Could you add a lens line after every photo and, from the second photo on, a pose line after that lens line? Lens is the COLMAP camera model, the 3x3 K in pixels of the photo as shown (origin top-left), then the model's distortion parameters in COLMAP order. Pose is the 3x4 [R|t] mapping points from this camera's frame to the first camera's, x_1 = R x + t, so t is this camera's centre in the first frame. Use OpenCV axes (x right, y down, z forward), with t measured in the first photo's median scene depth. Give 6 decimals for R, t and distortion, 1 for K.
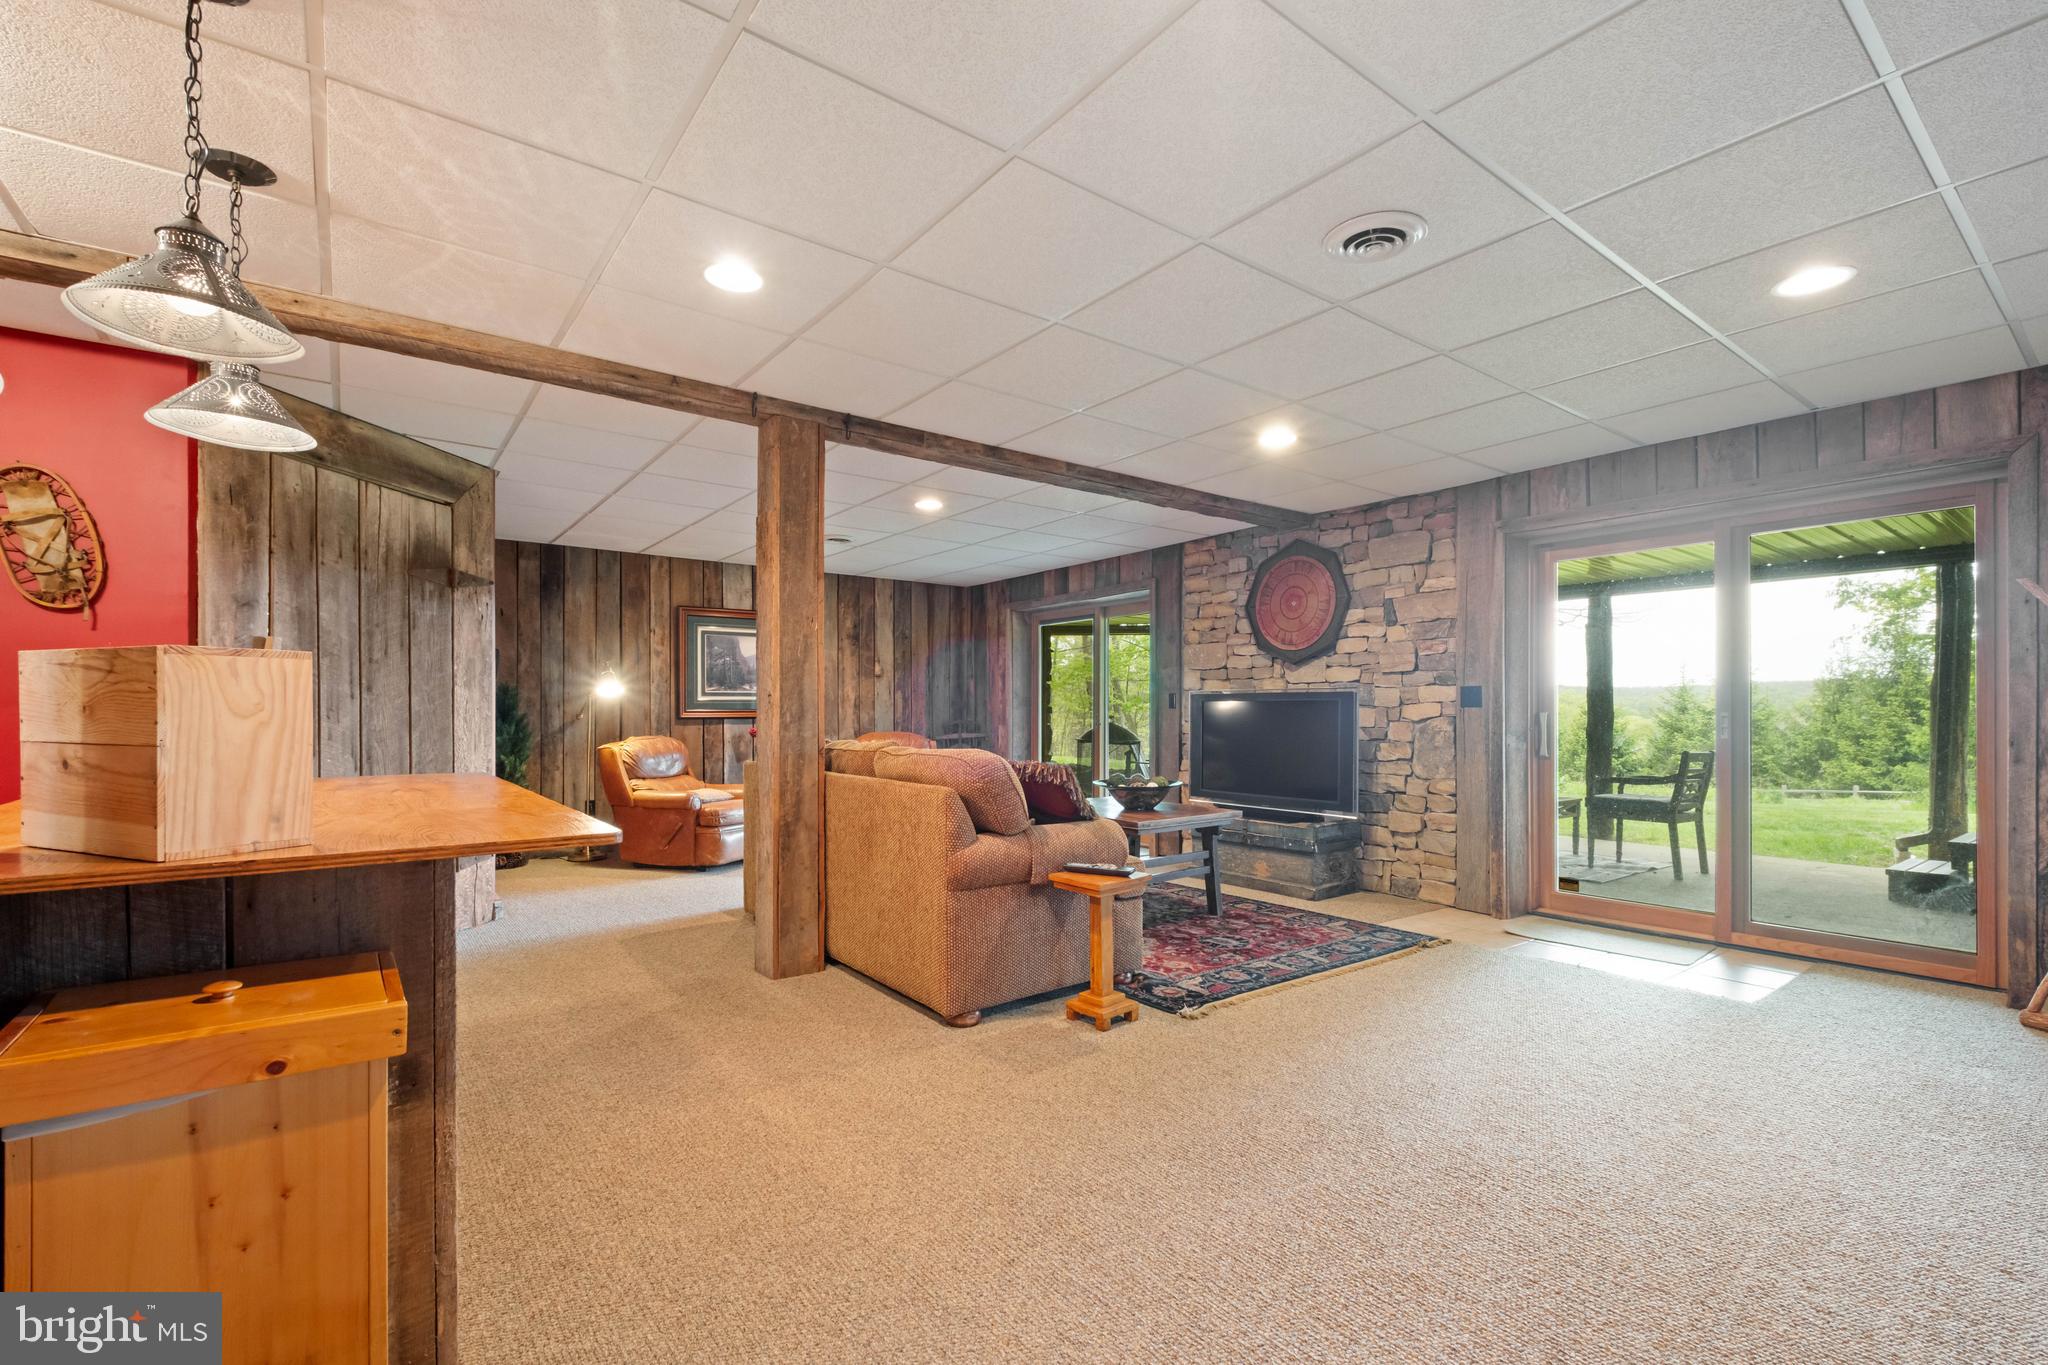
lens RADIAL K [[891.7, 0, 1013.0], [0, 891.7, 714.0], [0, 0, 1]] dist [0.003882, 0.000073]
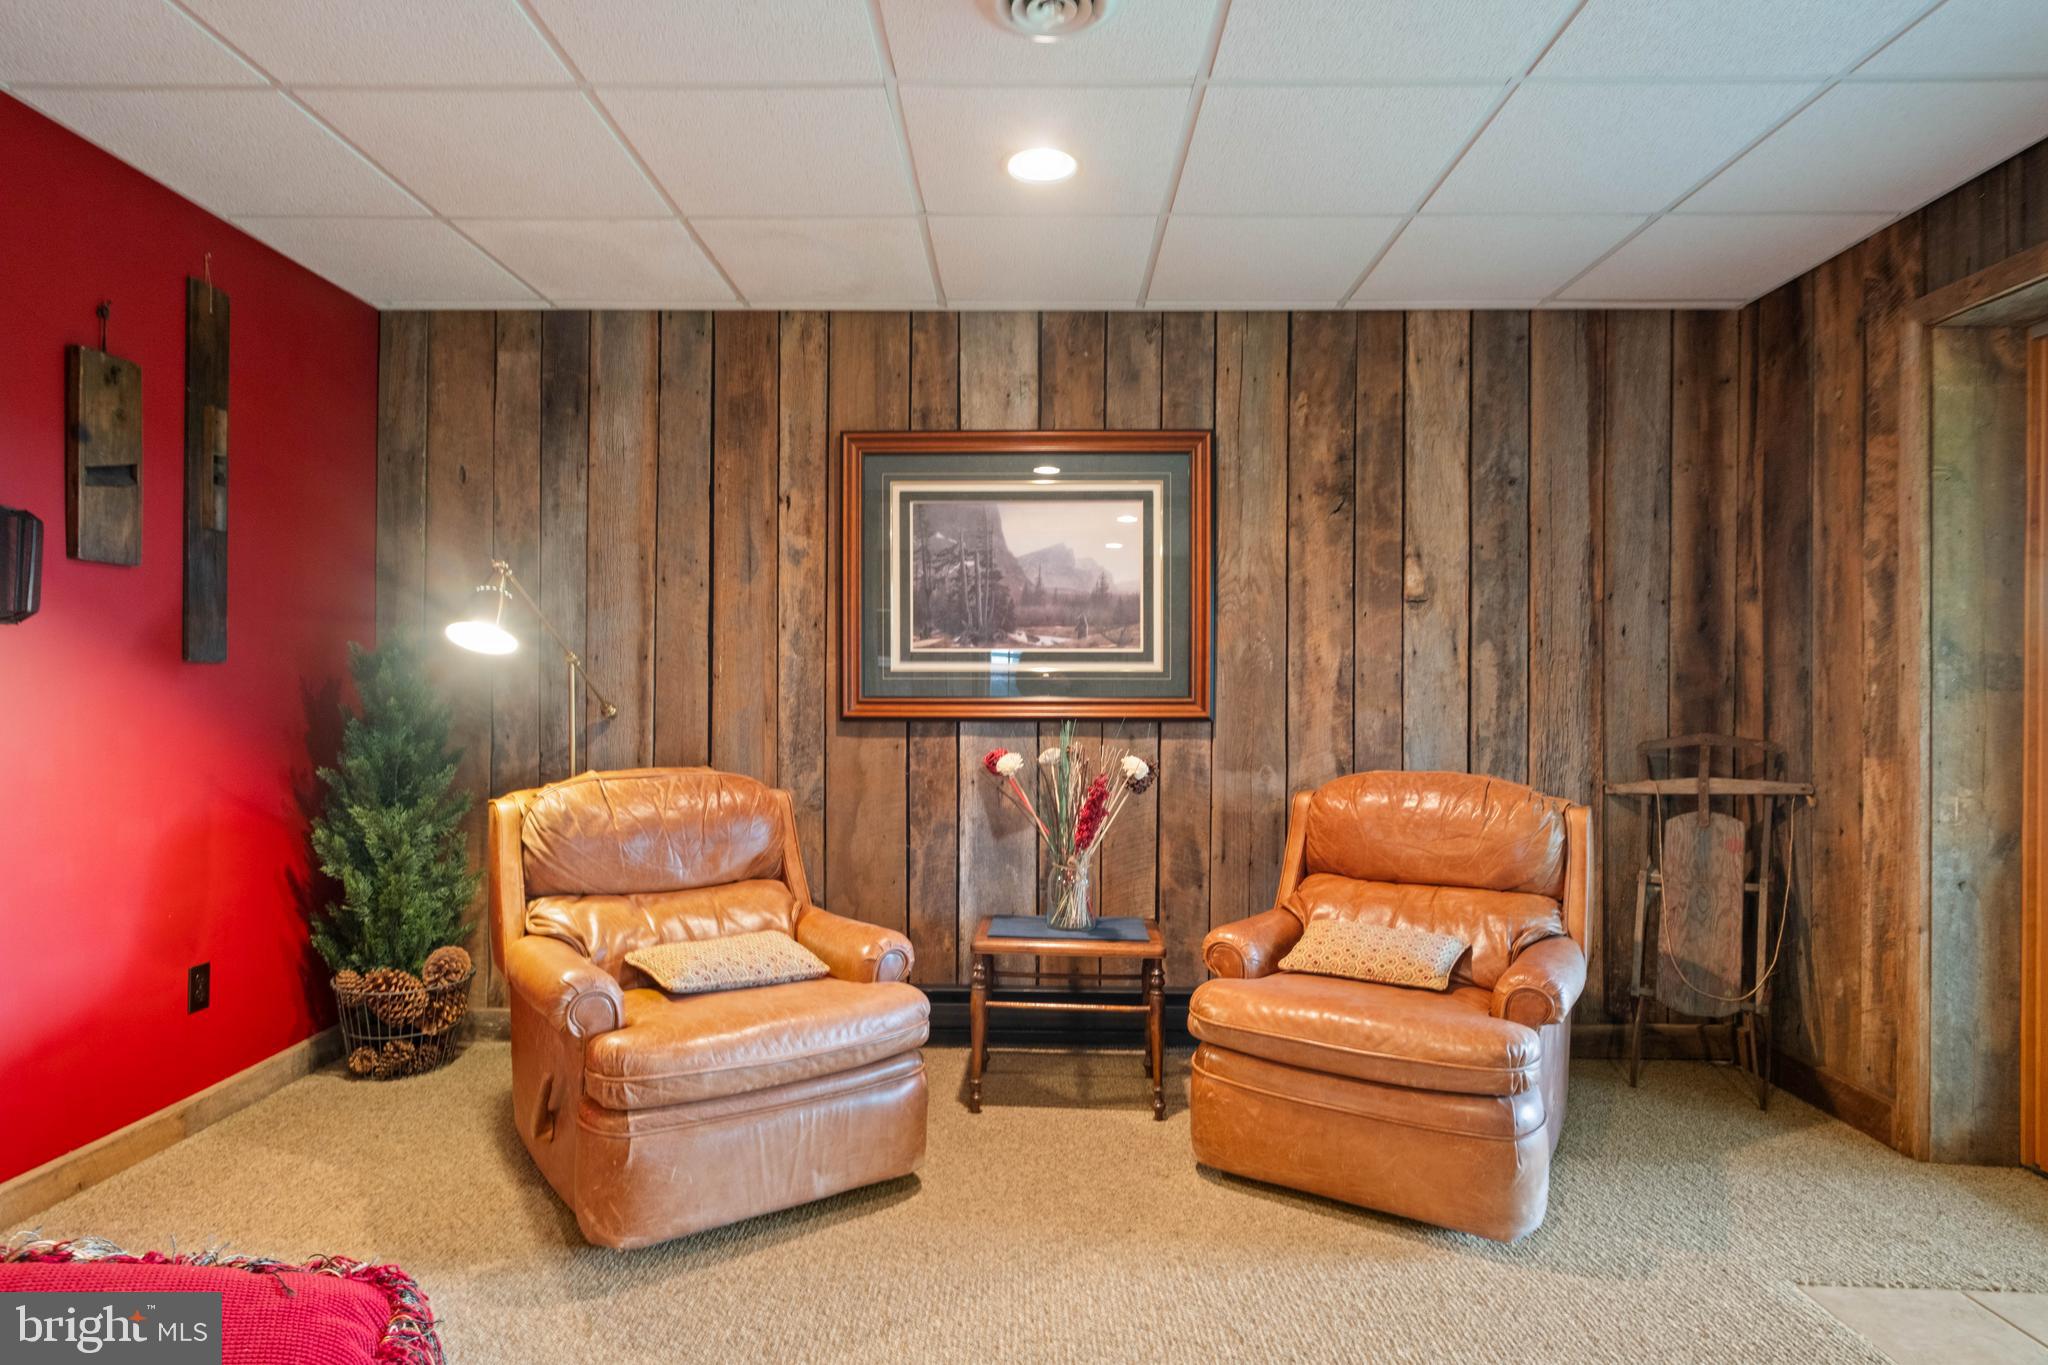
lens RADIAL K [[1109.8, 0, 1022.3], [0, 1109.8, 691.0], [0, 0, 1]] dist [0.007205, -0.000409]
pose [[0.793566, 0.002274, -0.608480, -0.021493], [-0.007687, 0.999951, -0.006288, -0.006831], [0.608435, 0.009667, 0.793544, 0.933706]]
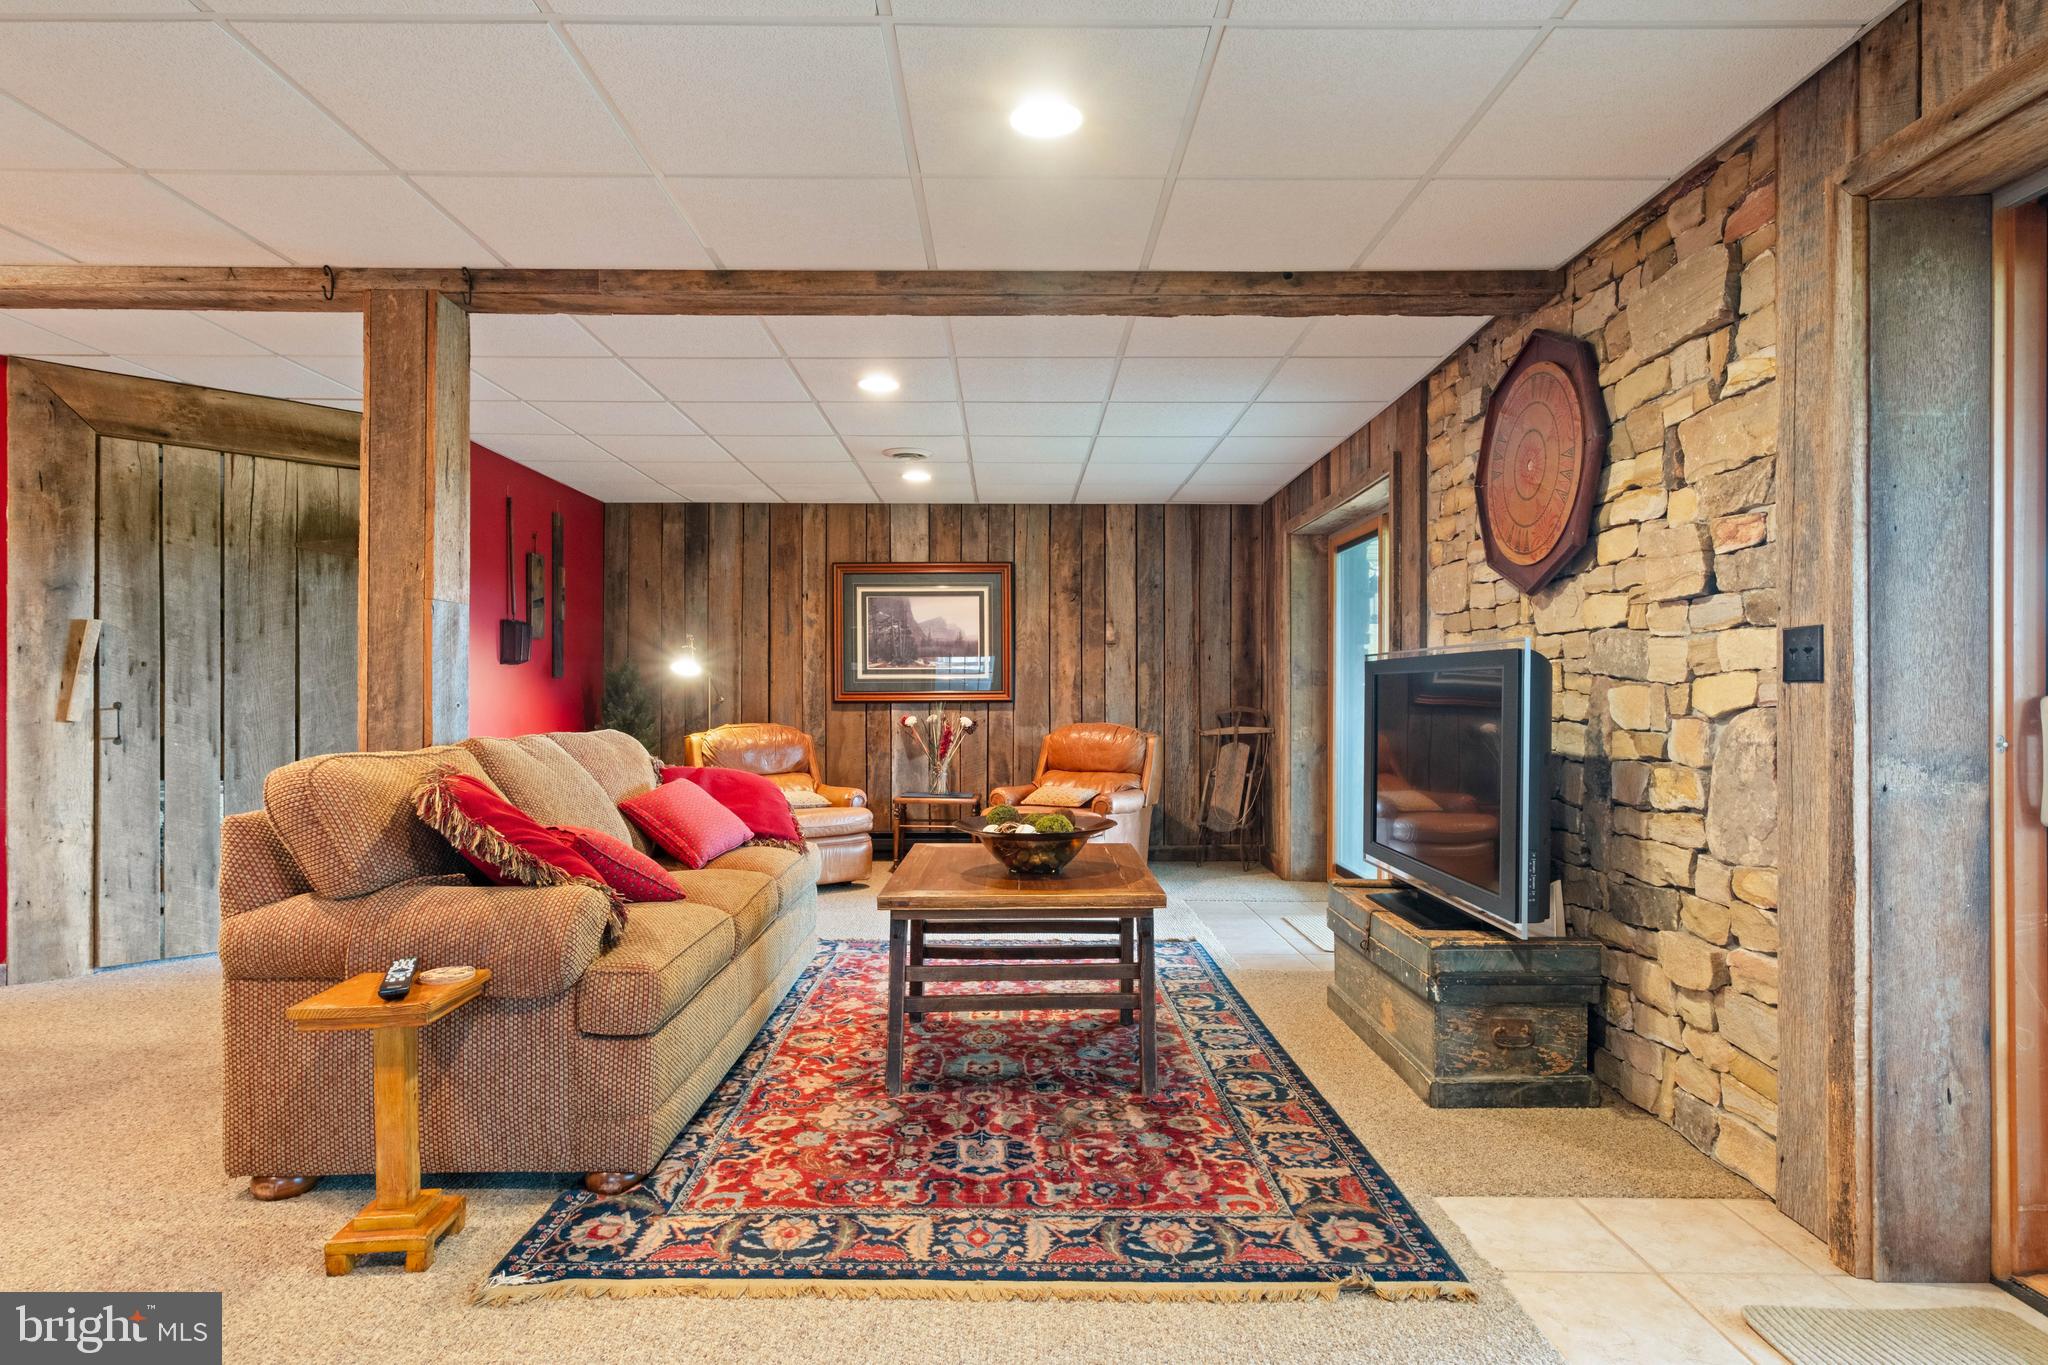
lens RADIAL K [[1109.8, 0, 1022.3], [0, 1109.8, 691.0], [0, 0, 1]] dist [0.007205, -0.000409]
pose [[0.806689, -0.001387, -0.590975, 0.503112], [-0.001497, 0.999989, -0.004391, -0.001491], [0.590974, 0.004427, 0.806678, 0.410107]]
